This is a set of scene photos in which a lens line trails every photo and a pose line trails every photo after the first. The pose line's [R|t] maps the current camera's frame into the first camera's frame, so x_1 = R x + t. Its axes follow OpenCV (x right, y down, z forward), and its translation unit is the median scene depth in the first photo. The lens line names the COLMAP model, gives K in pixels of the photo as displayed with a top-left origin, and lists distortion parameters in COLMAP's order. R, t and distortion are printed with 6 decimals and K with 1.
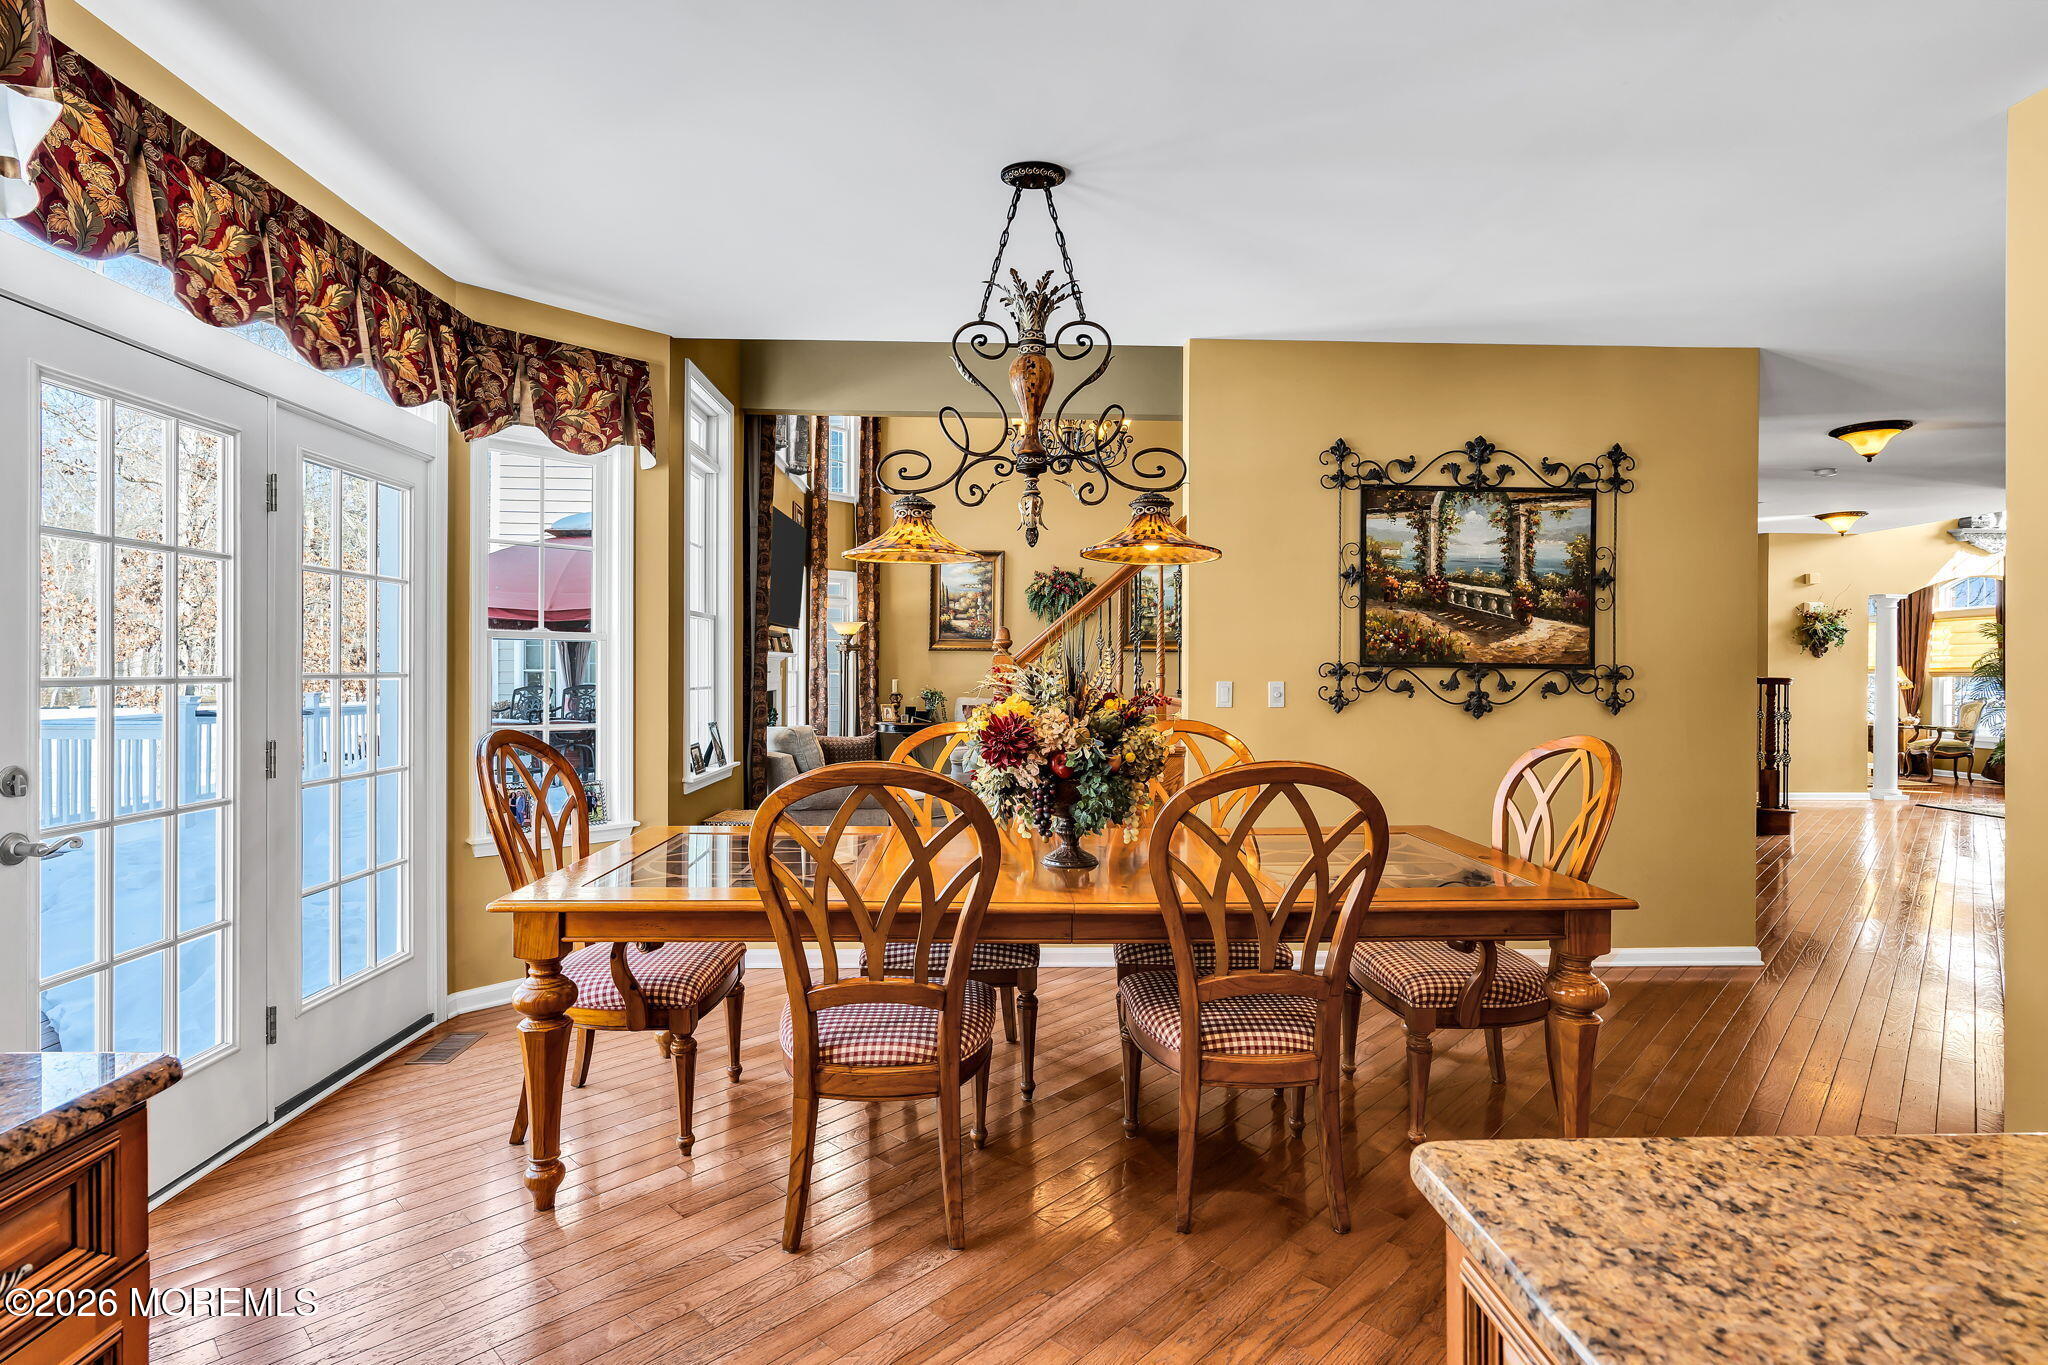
lens RADIAL K [[1014.2, 0, 1028.9], [0, 1014.2, 667.0], [0, 0, 1]] dist [-0.004785, 0.000680]
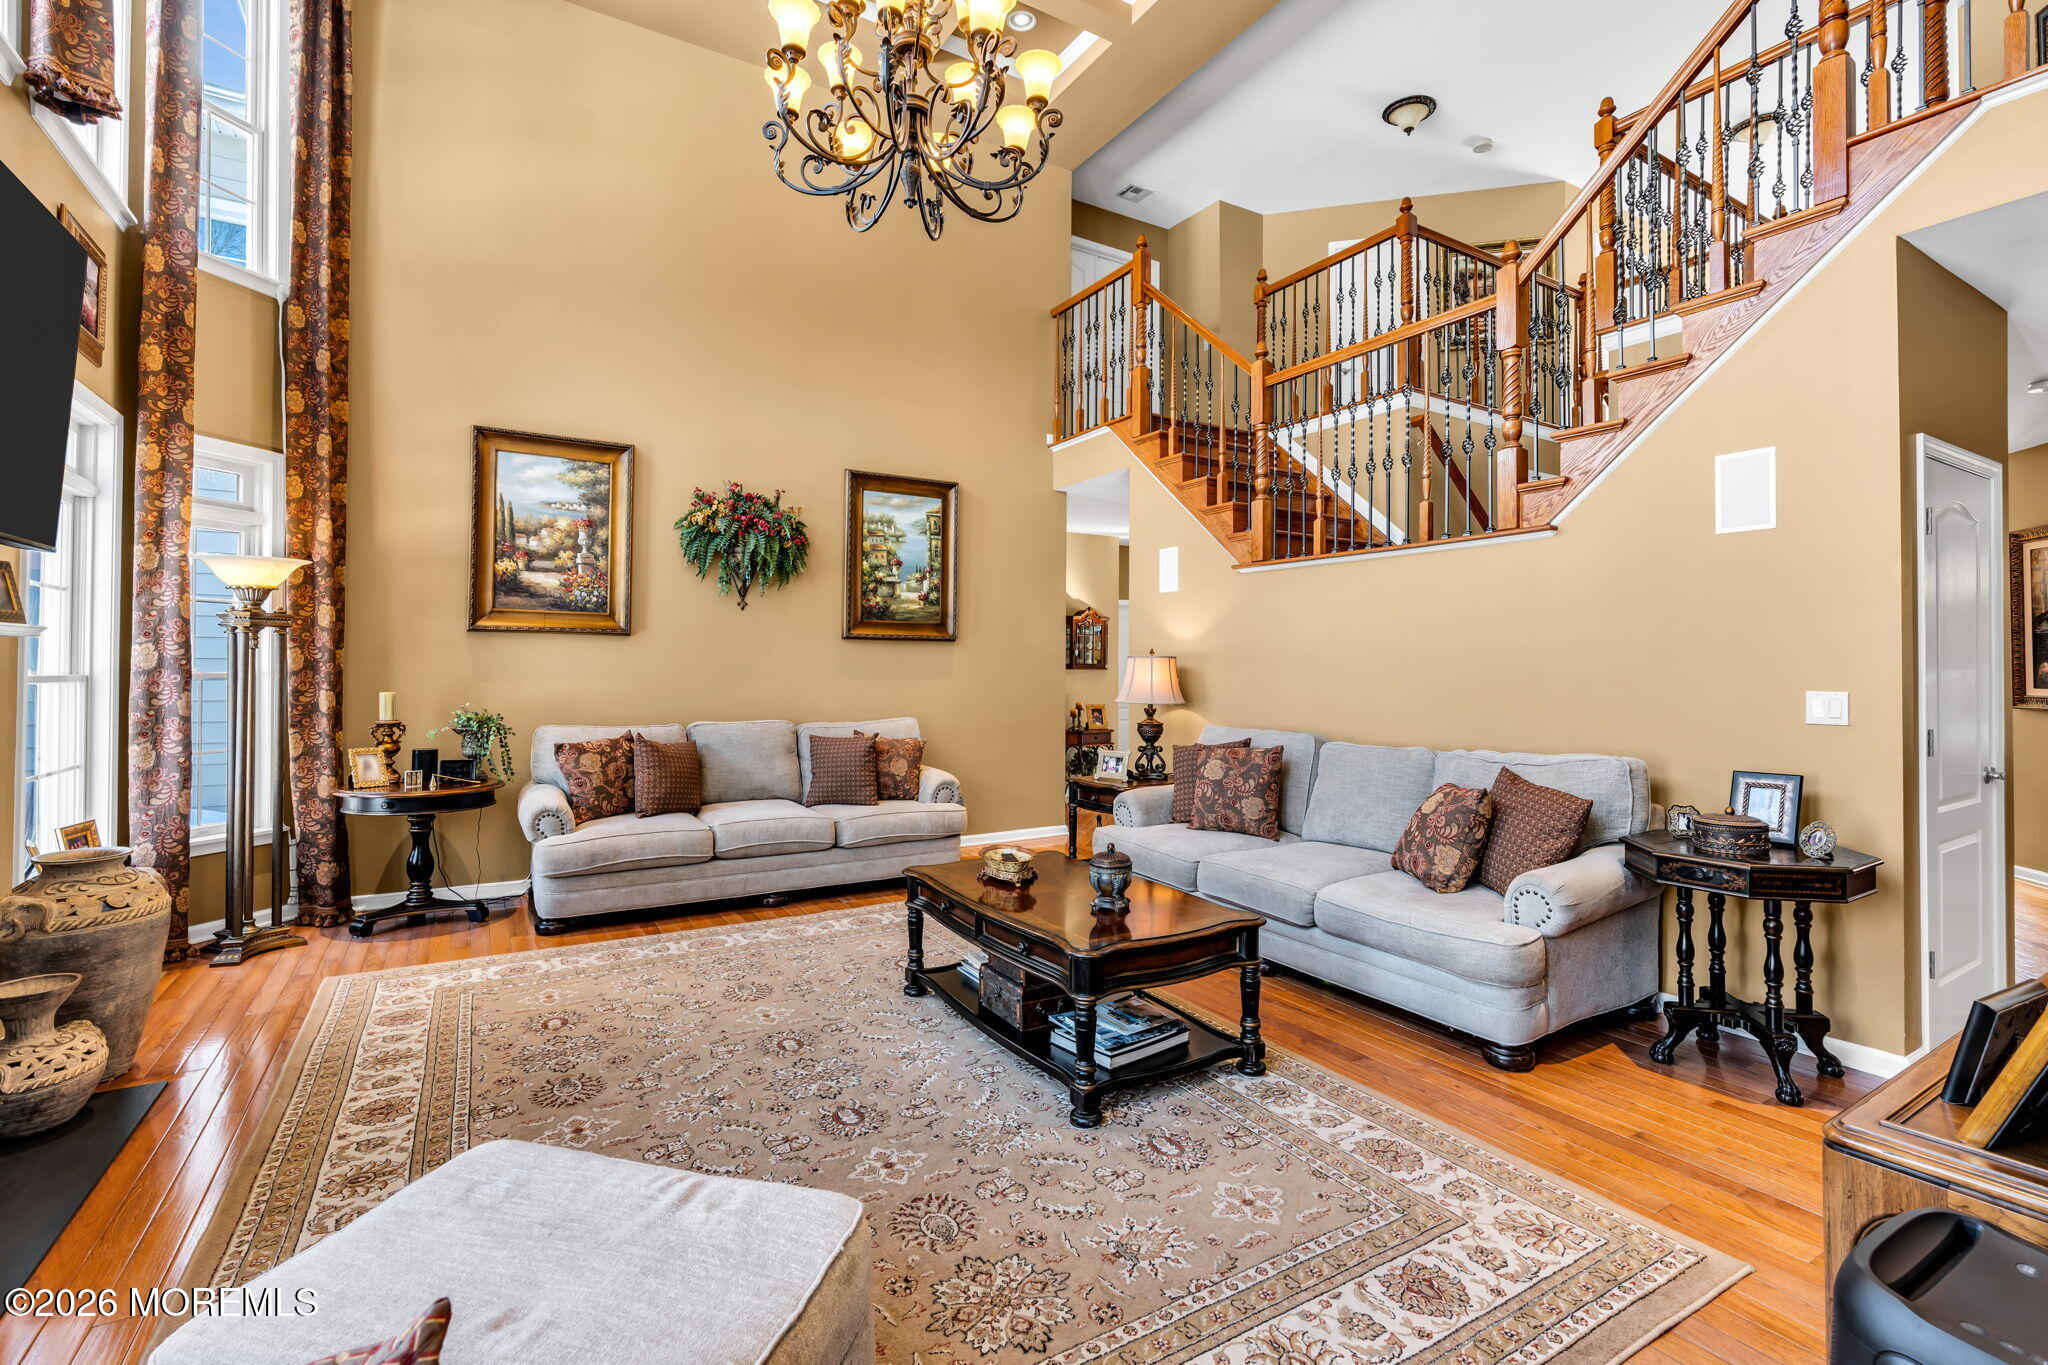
lens RADIAL K [[929.5, 0, 1018.7], [0, 929.5, 657.3], [0, 0, 1]] dist [-0.007590, 0.002886]
pose [[0.877626, 0.003765, 0.479331, -0.208441], [0.000076, 0.999968, -0.007994, -0.001169], [-0.479345, 0.007052, 0.877598, 1.260691]]
